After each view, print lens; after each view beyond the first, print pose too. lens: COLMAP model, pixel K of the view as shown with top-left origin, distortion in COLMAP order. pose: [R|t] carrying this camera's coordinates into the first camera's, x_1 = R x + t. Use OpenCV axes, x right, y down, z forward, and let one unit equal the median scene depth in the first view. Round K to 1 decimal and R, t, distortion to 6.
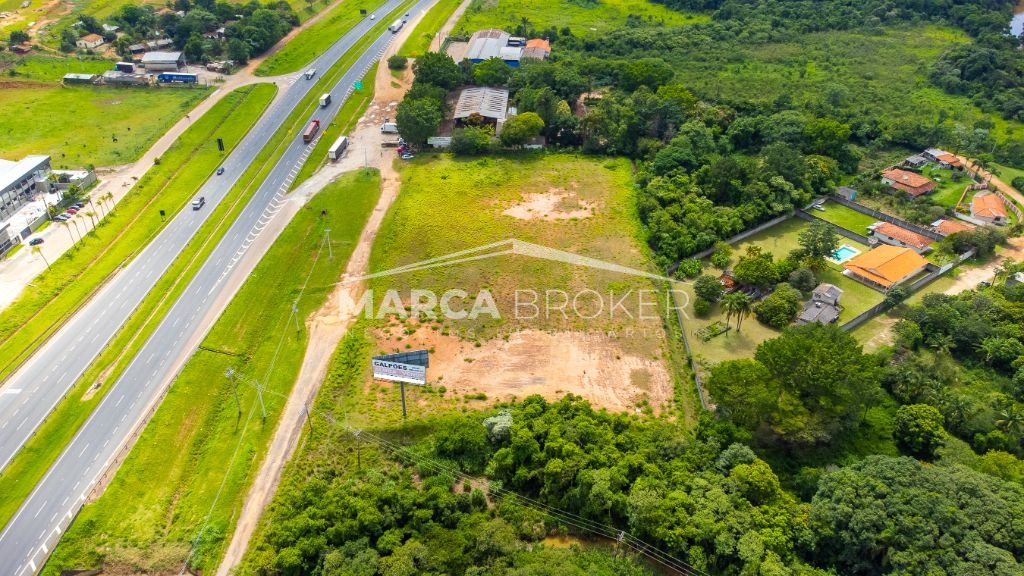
lens RADIAL K [[764.6, 0, 513.8], [0, 764.6, 289.9], [0, 0, 1]] dist [0.021613, 0.041360]
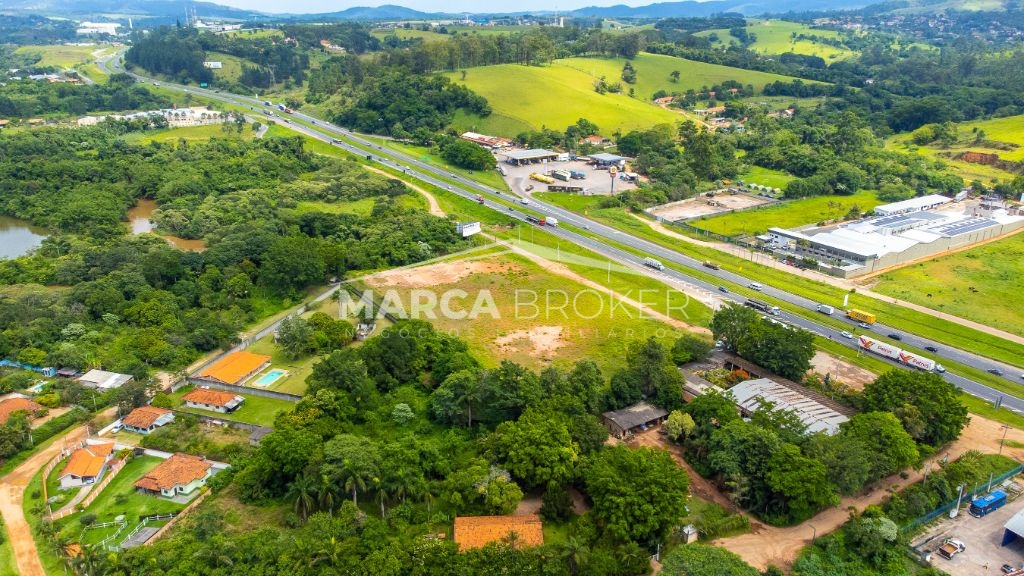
lens RADIAL K [[764.6, 0, 515.8], [0, 764.6, 287.0], [0, 0, 1]] dist [0.021613, 0.041360]
pose [[-0.819126, 0.183415, -0.543499, 0.575508], [-0.316681, 0.645418, 0.695089, -0.805133], [0.478274, 0.741481, -0.470595, 1.284439]]
